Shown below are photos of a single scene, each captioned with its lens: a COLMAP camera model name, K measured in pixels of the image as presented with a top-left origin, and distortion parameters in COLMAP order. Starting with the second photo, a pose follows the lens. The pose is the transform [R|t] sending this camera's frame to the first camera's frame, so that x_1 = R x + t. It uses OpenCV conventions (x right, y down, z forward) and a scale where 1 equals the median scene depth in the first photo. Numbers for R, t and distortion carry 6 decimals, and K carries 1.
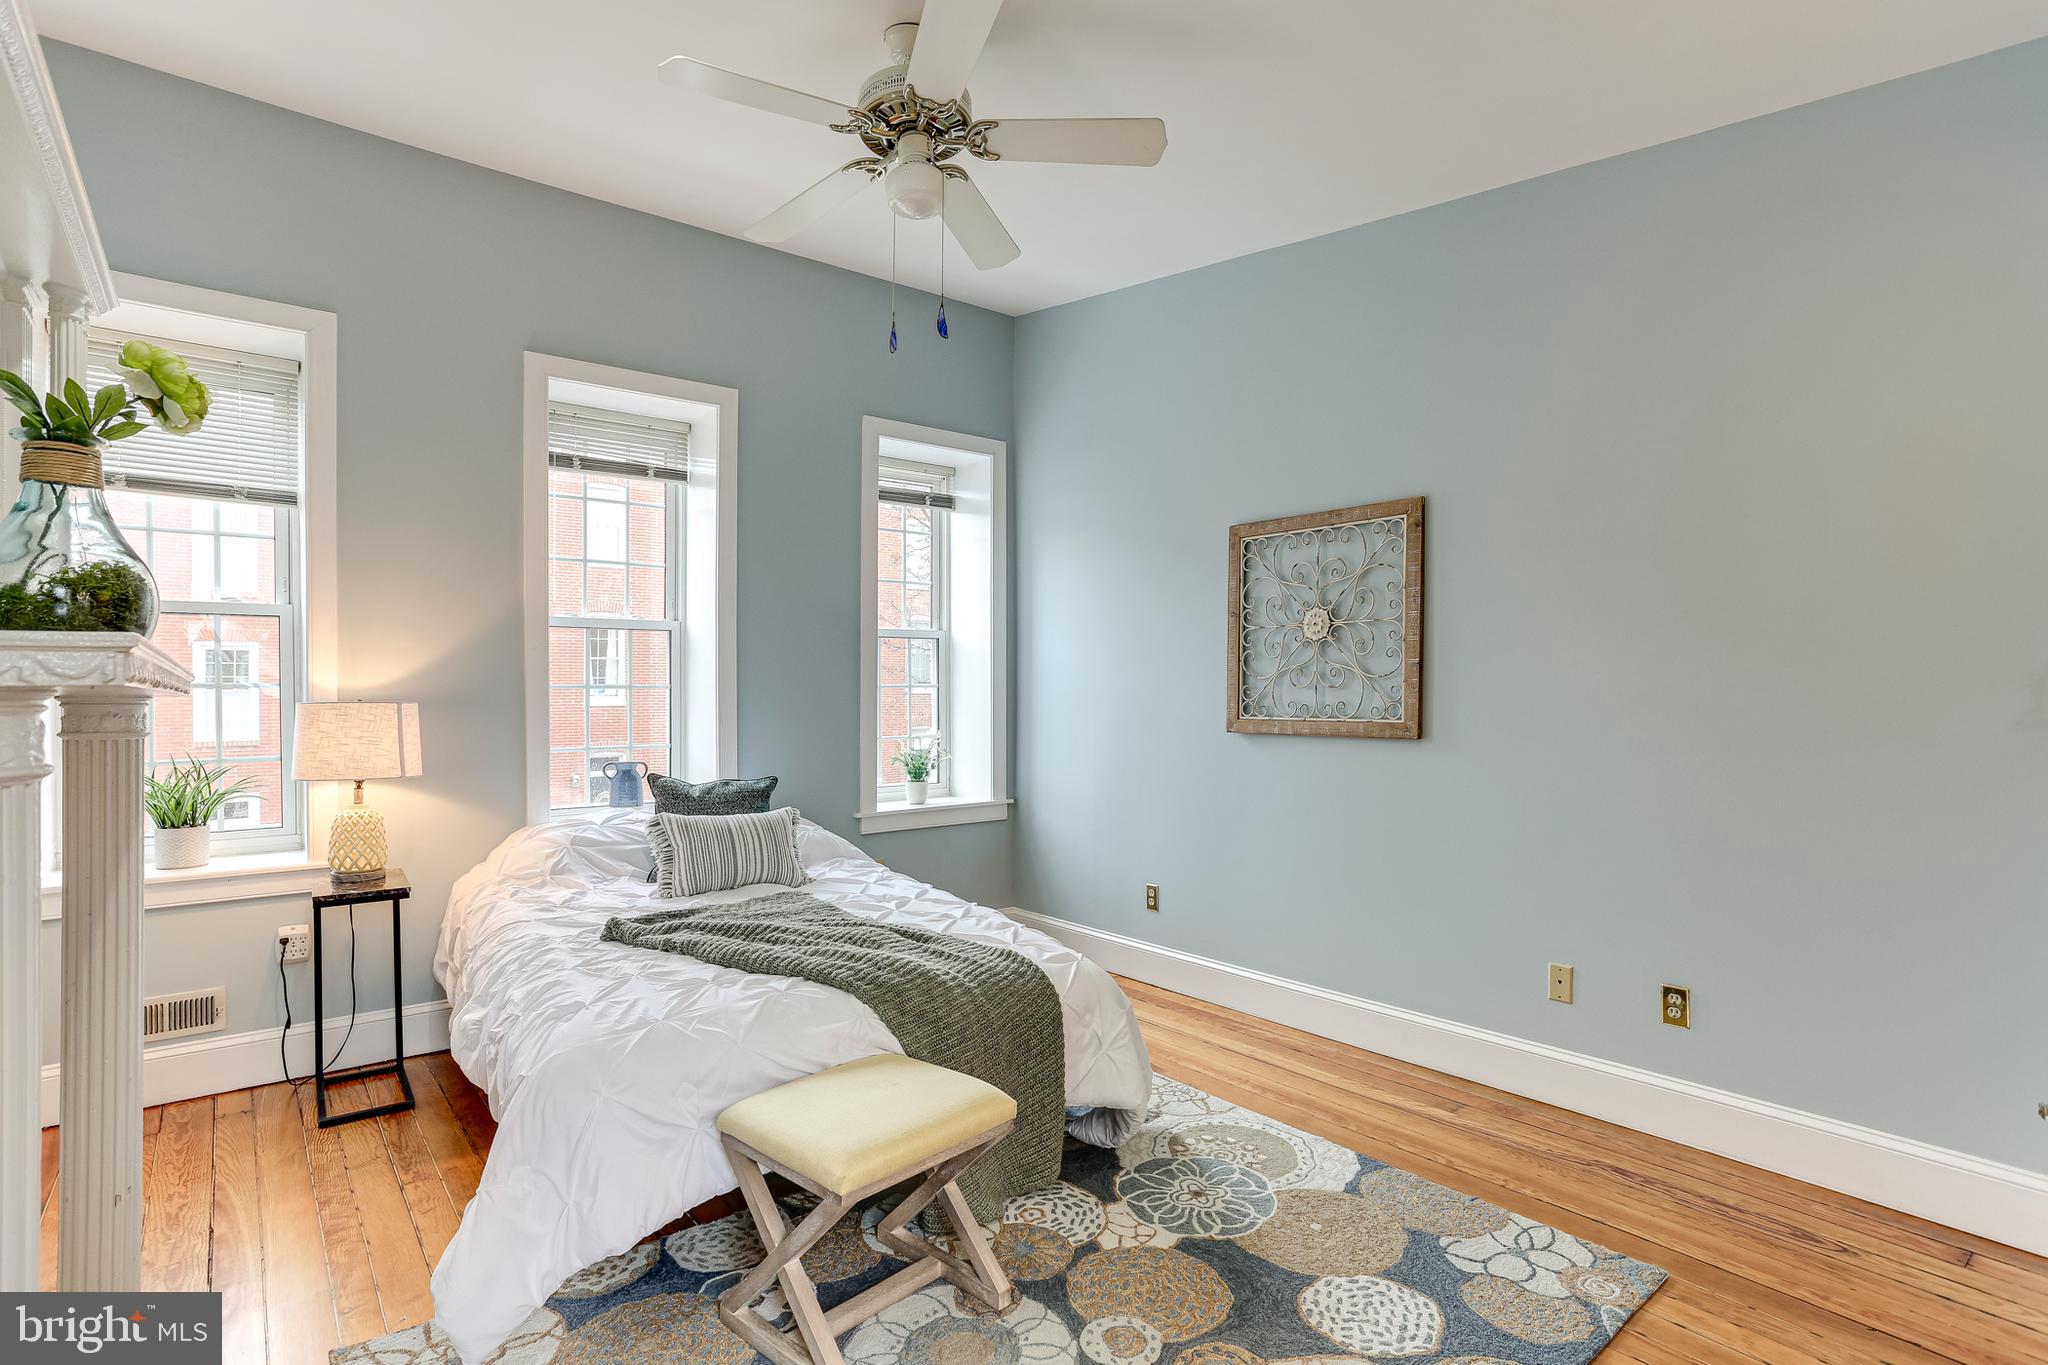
lens RADIAL K [[1012.0, 0, 1026.6], [0, 1012.0, 688.7], [0, 0, 1]] dist [-0.058561, 0.046924]
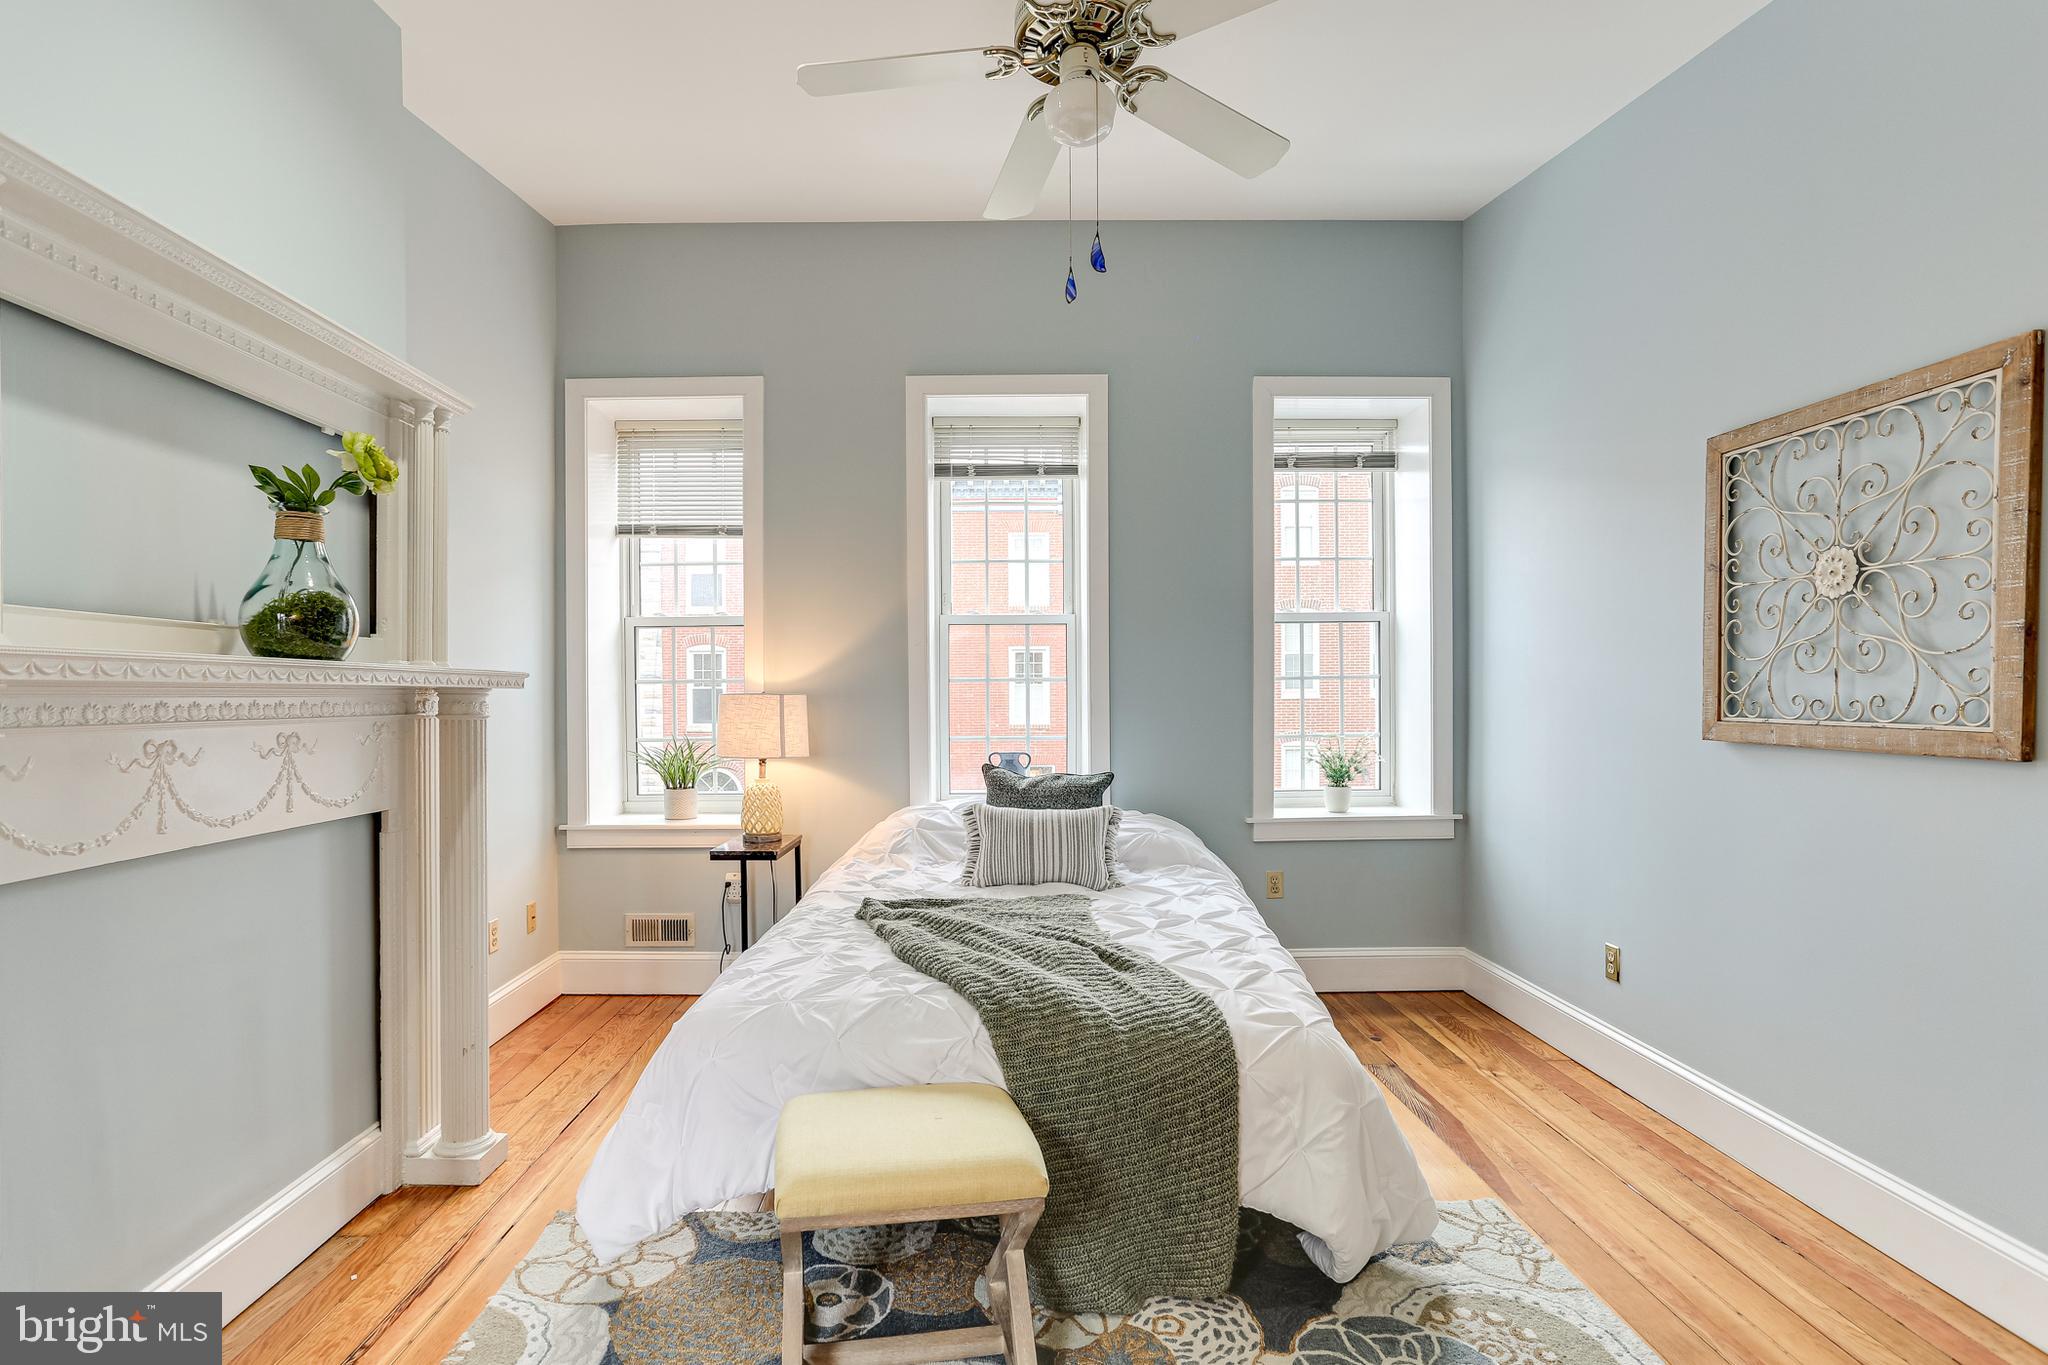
lens RADIAL K [[1009.2, 0, 973.4], [0, 1009.2, 684.5], [0, 0, 1]] dist [-0.044667, 0.028107]
pose [[0.782541, -0.004376, -0.622584, 0.256180], [0.005586, 0.999984, -0.000008, 0.003073], [0.622574, -0.003472, 0.782553, 0.179890]]
